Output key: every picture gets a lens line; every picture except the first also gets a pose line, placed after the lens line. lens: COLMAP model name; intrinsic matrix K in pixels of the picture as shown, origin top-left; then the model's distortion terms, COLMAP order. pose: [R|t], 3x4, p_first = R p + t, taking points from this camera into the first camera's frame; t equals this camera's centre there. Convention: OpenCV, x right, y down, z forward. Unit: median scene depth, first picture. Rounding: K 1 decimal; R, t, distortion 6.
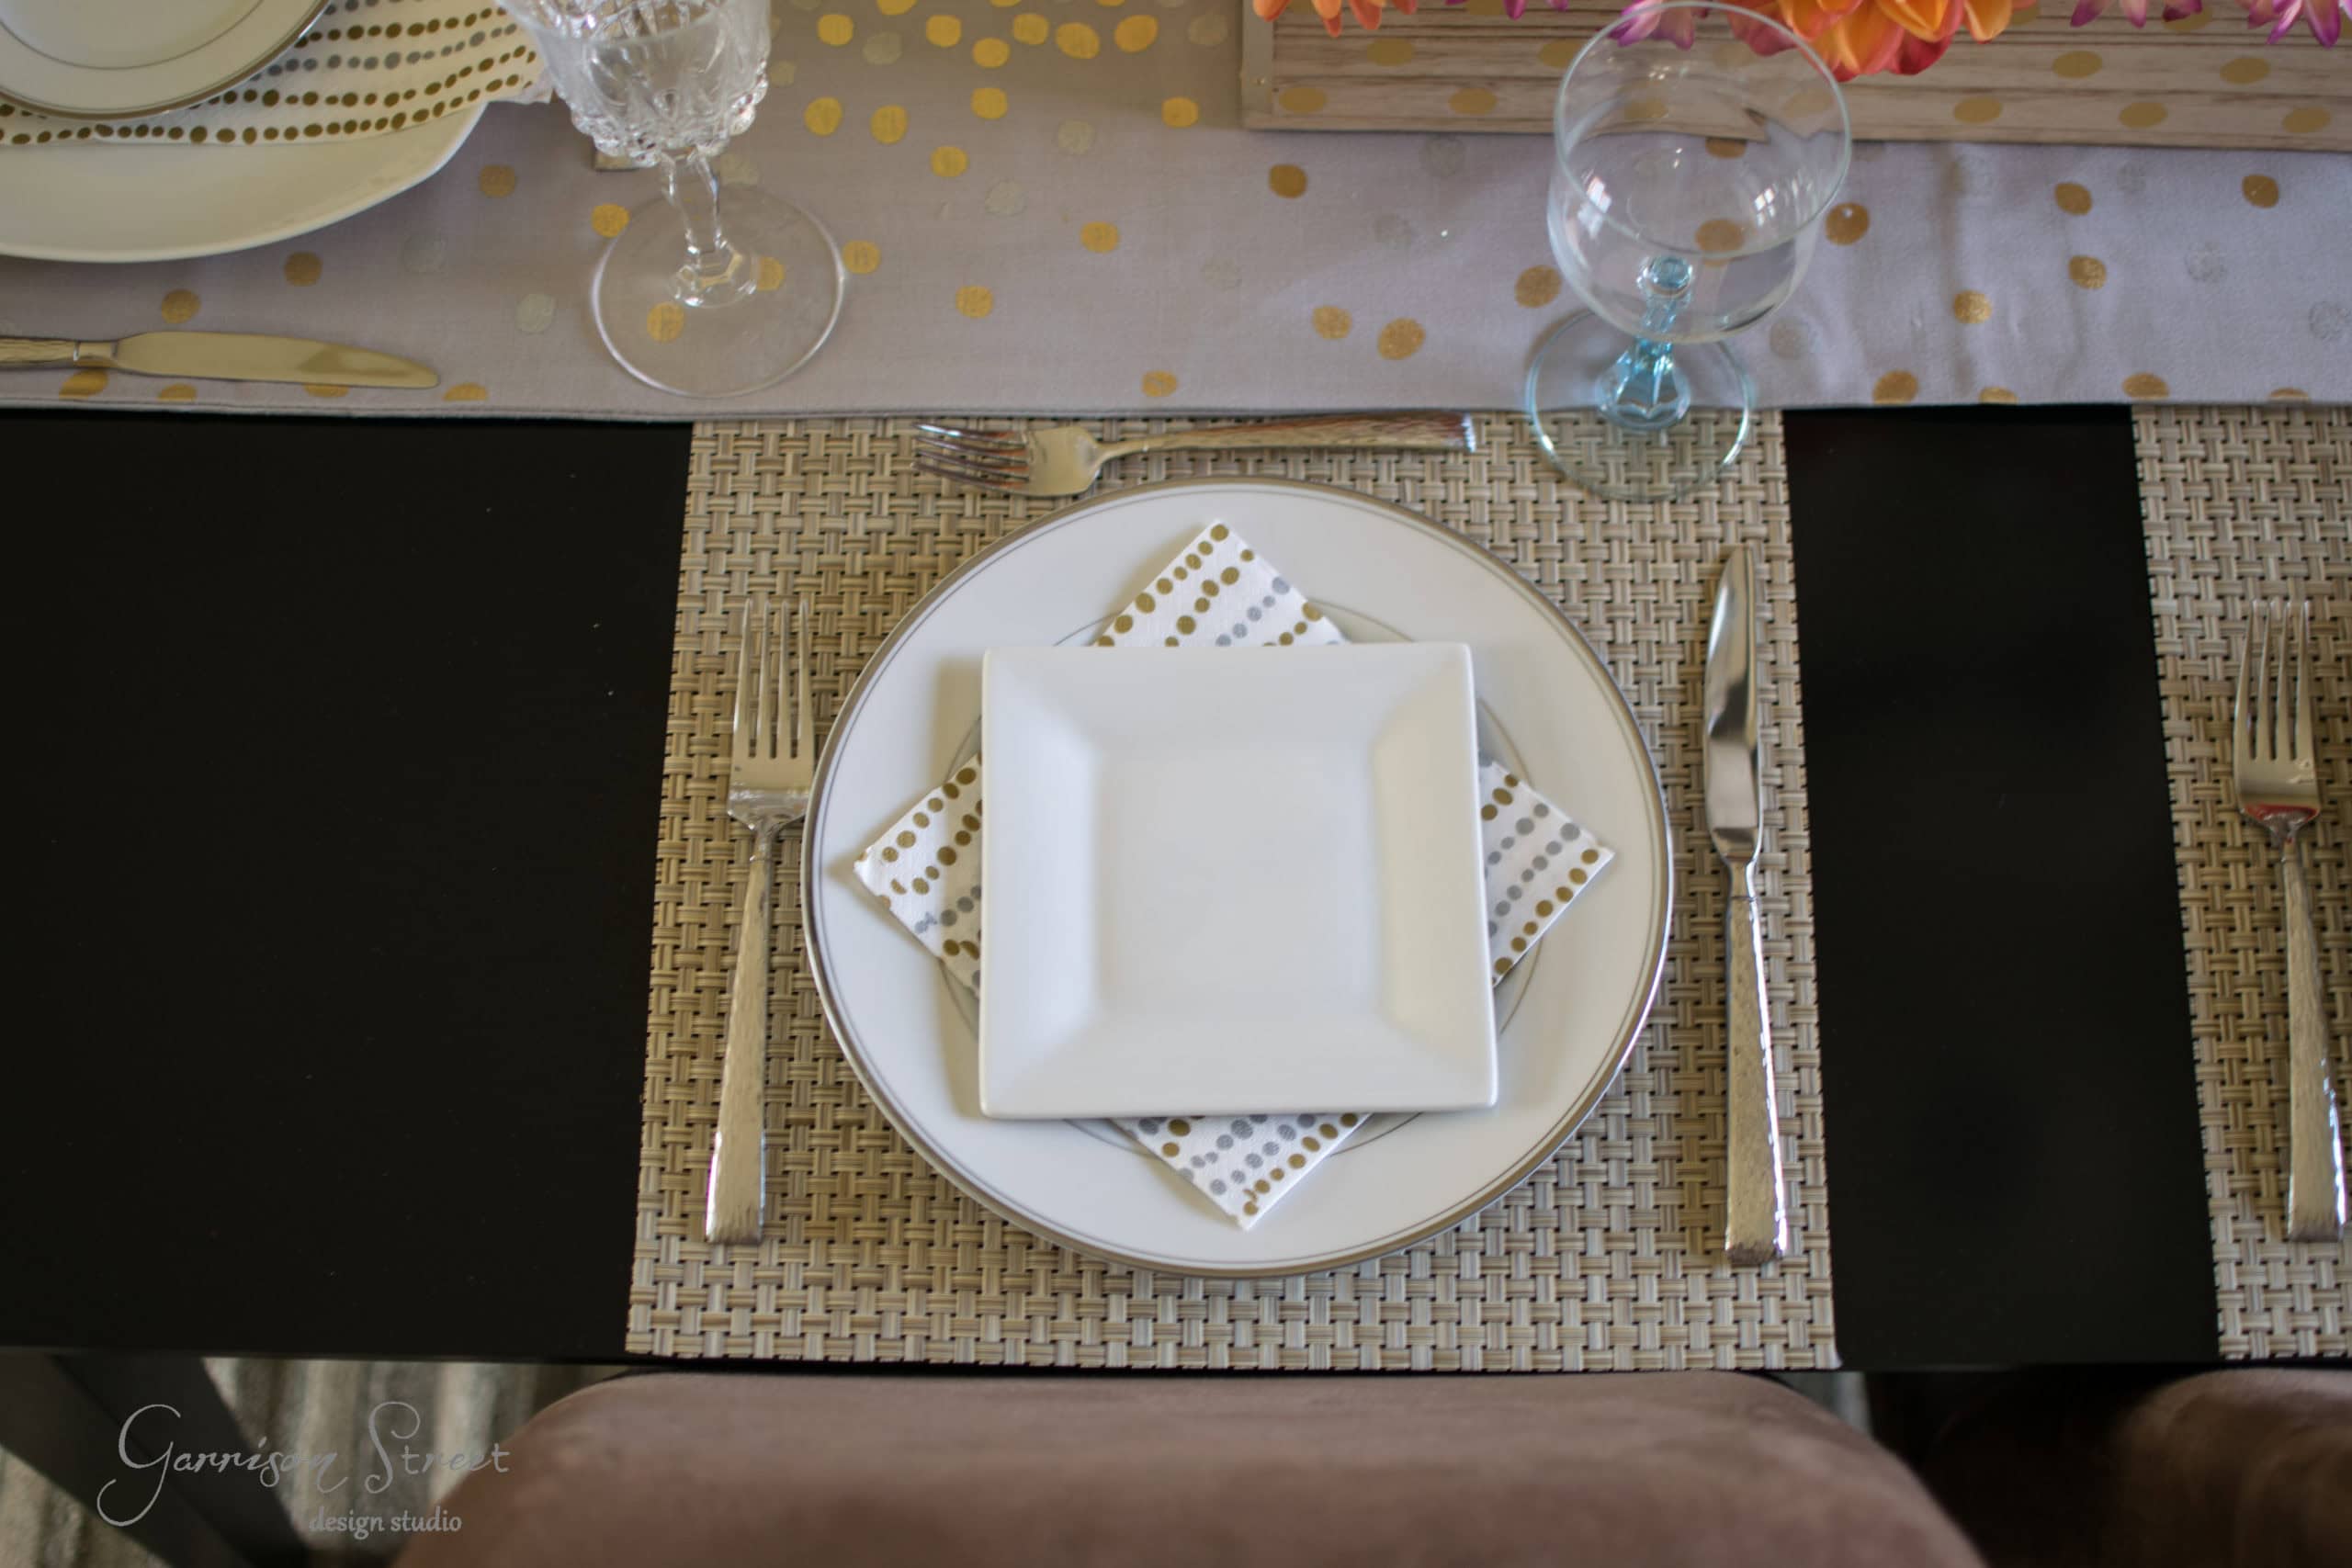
lens RADIAL K [[3593.6, 0, 1170.6], [0, 3593.6, 788.9], [0, 0, 1]] dist [-0.174751, 0.000000]
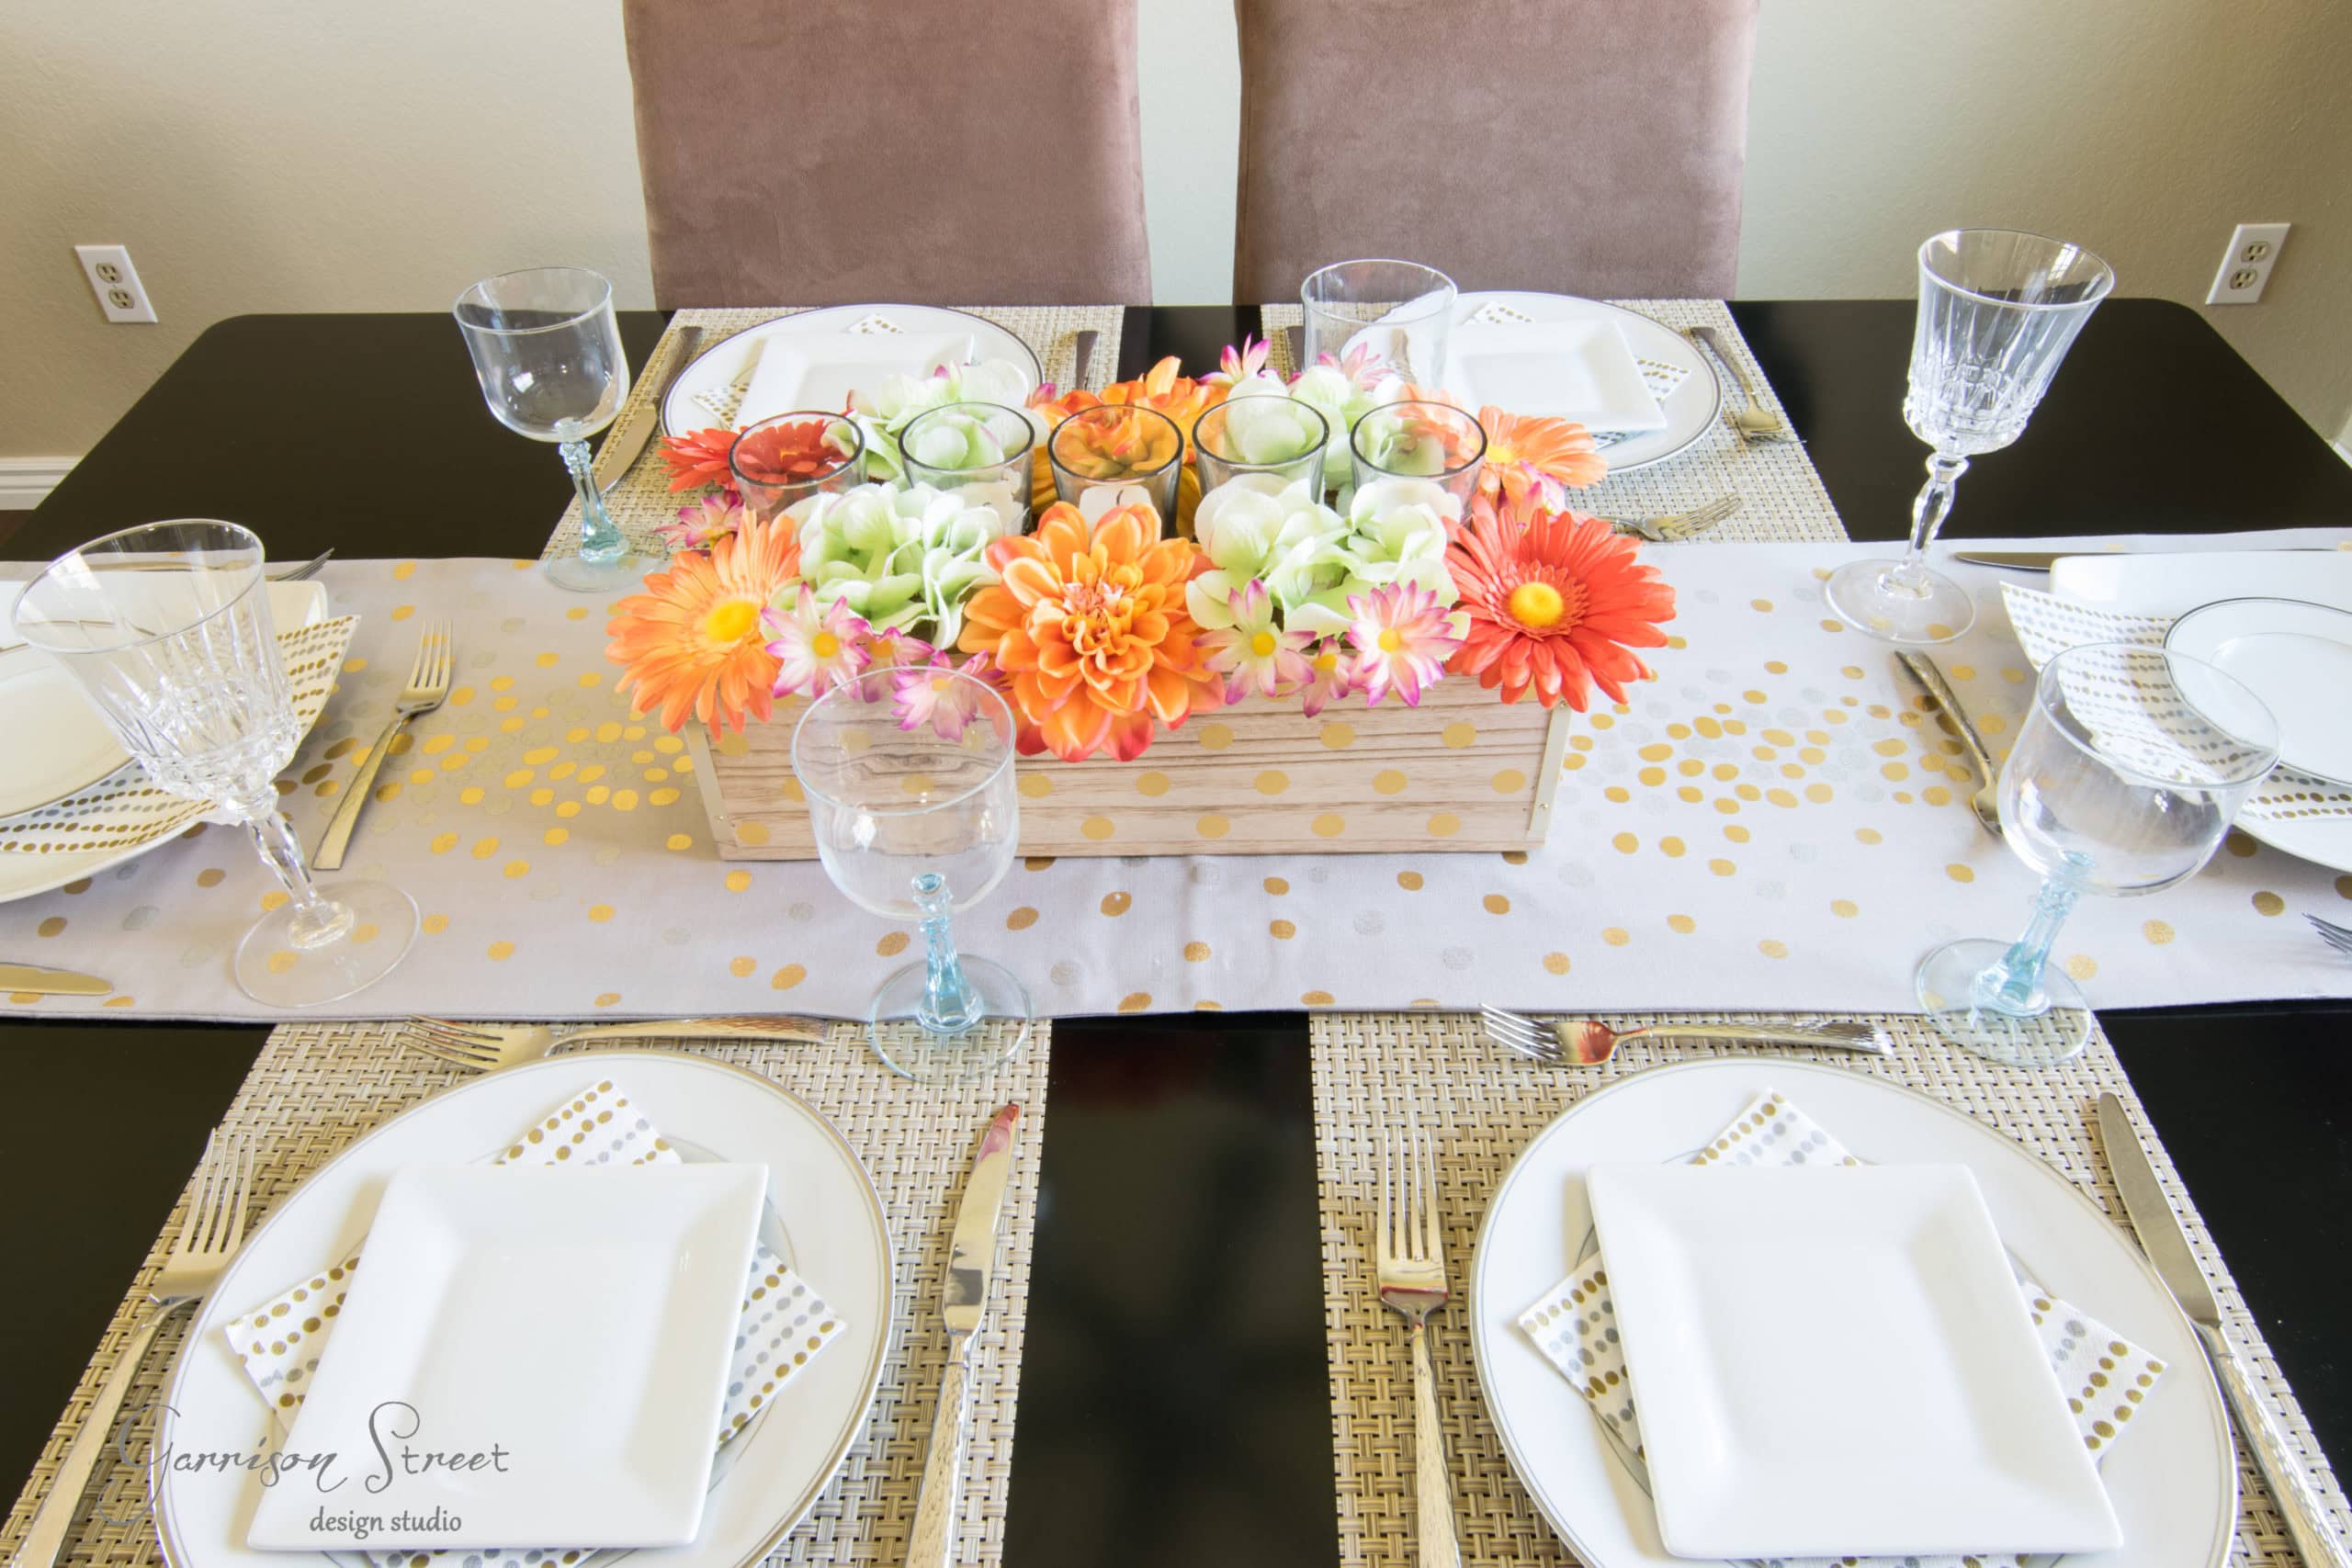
lens RADIAL K [[1584.9, 0, 1162.5], [0, 1584.9, 787.3], [0, 0, 1]] dist [0.001229, -0.020422]
pose [[0.999950, 0.000353, -0.009954, 0.228990], [-0.004571, 0.904210, -0.427064, 0.080019], [0.008850, 0.427088, 0.904167, 0.418796]]
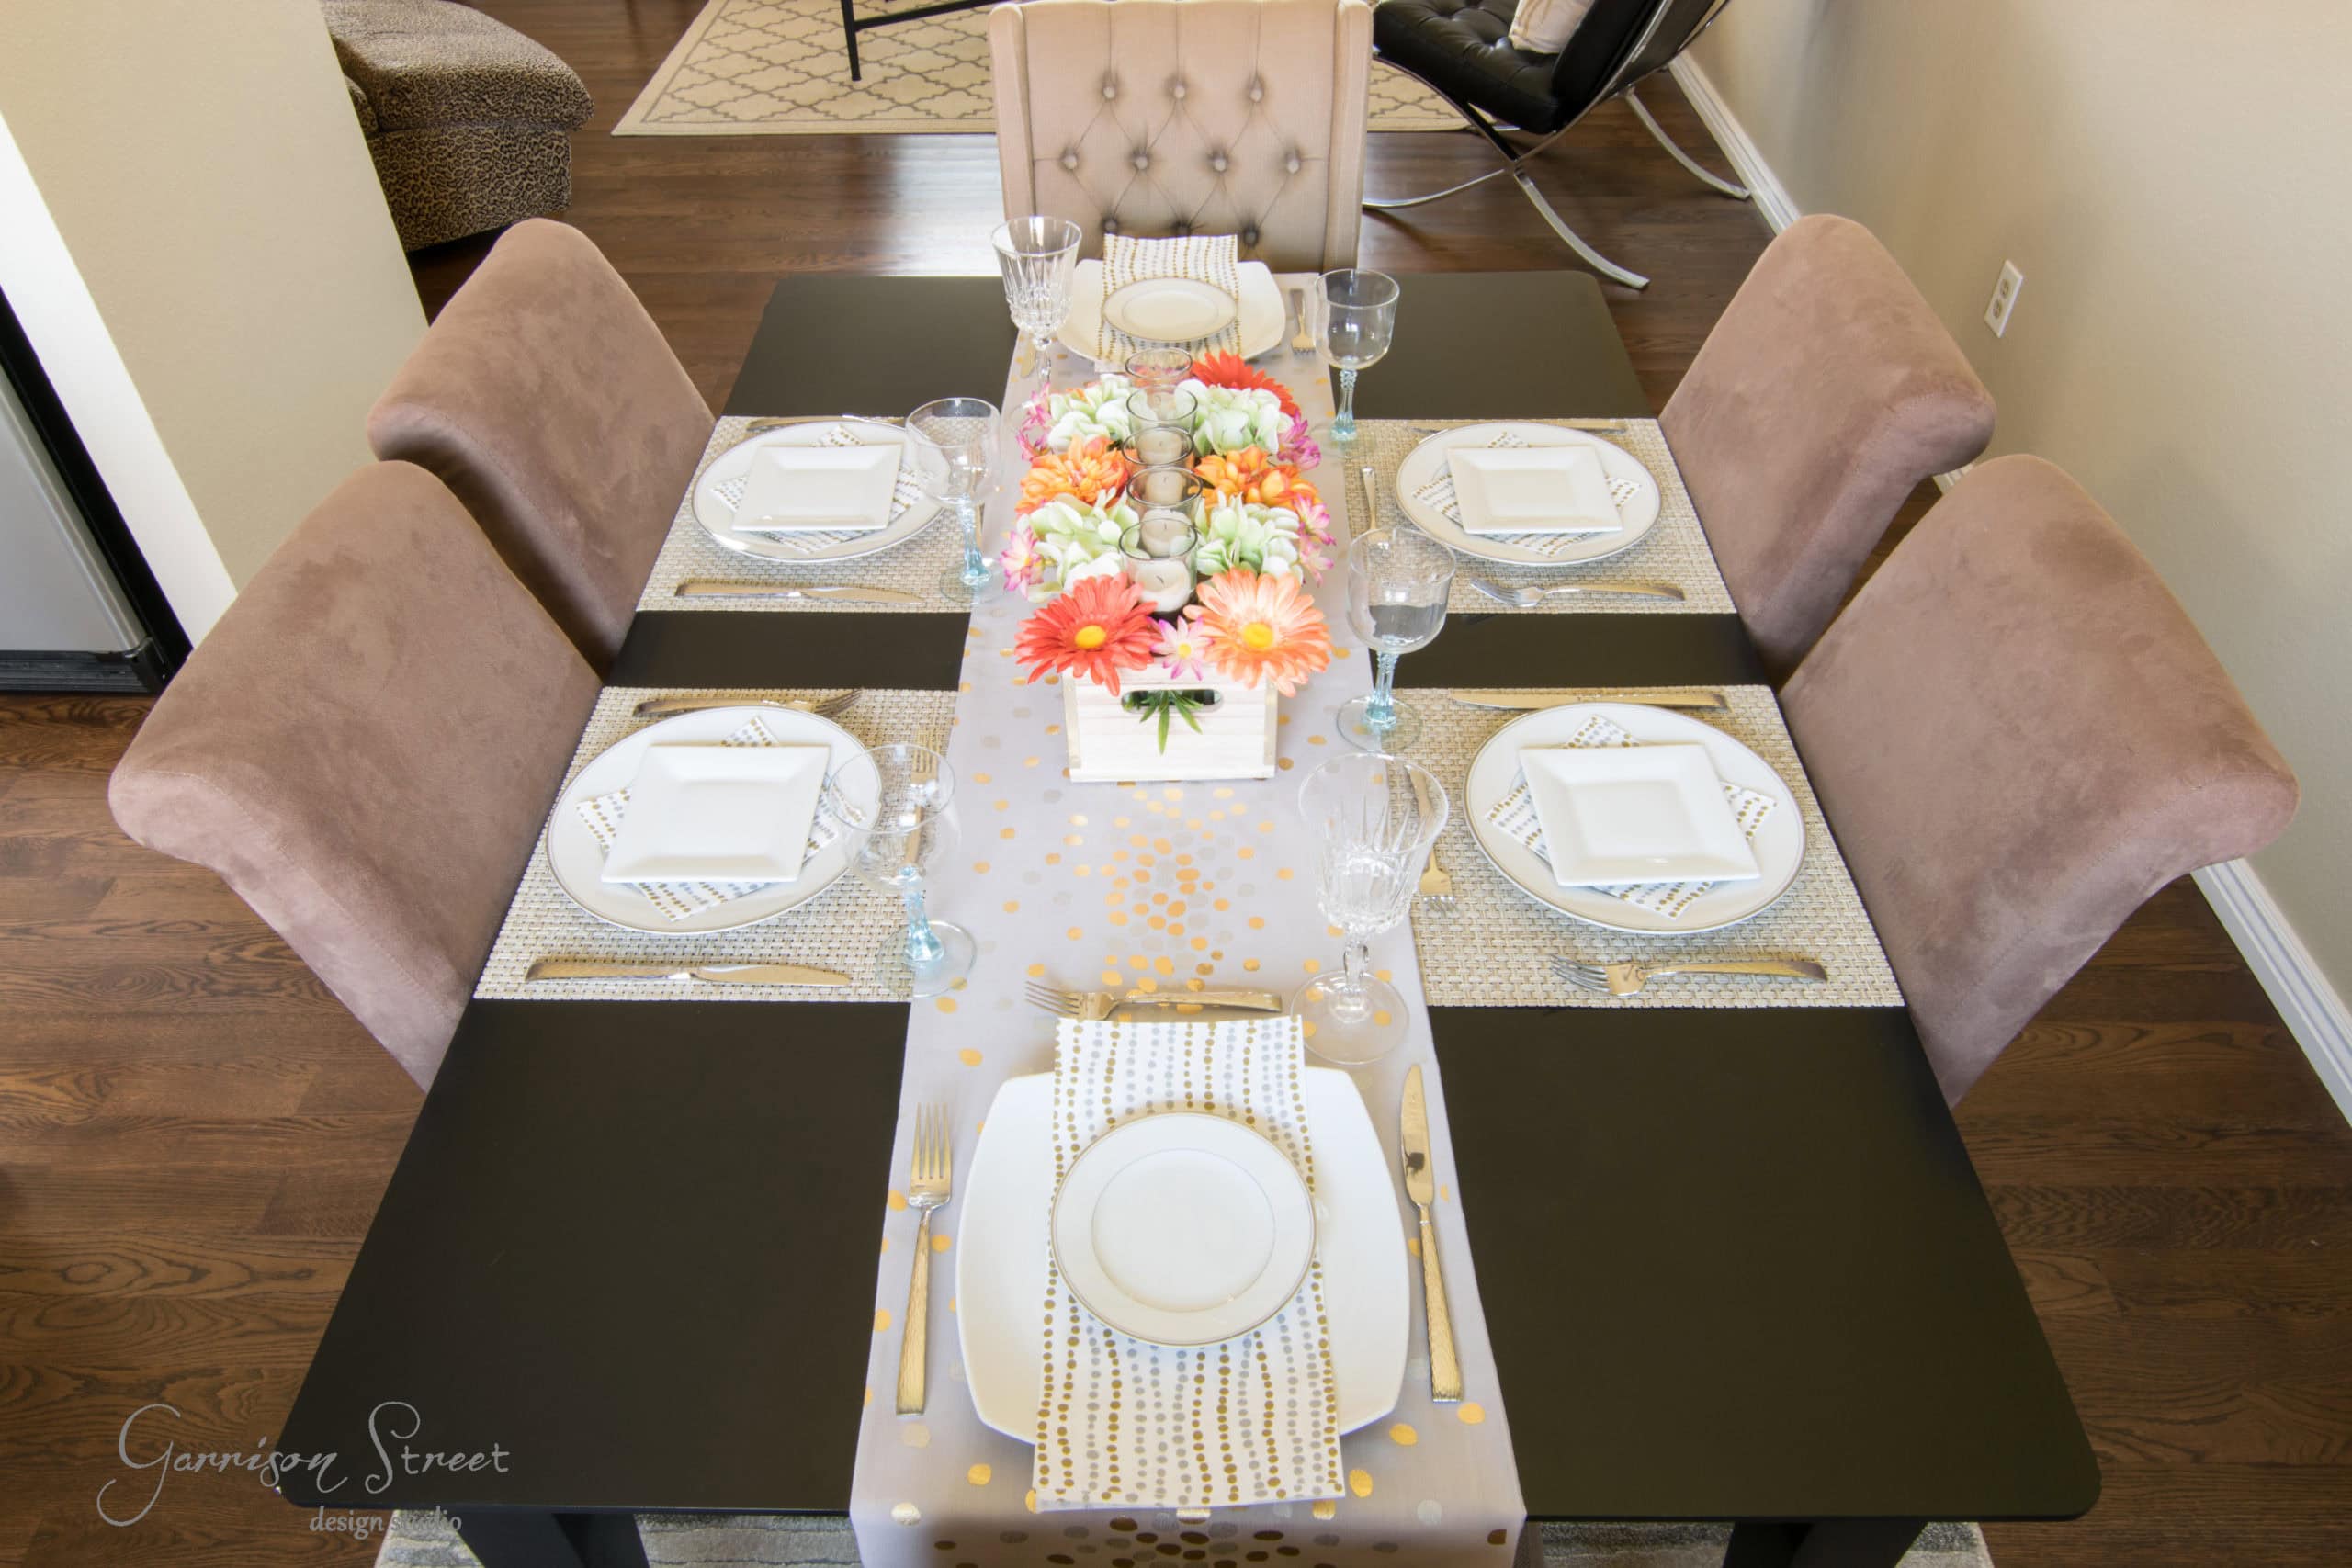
lens RADIAL K [[1584.9, 0, 1173.3], [0, 1584.9, 790.5], [0, 0, 1]] dist [0.001229, -0.020422]
pose [[-0.000593, 0.687379, -0.726299, 1.238358], [-0.922834, 0.279393, 0.265174, -0.571500], [0.385198, 0.670410, 0.634171, 0.366181]]
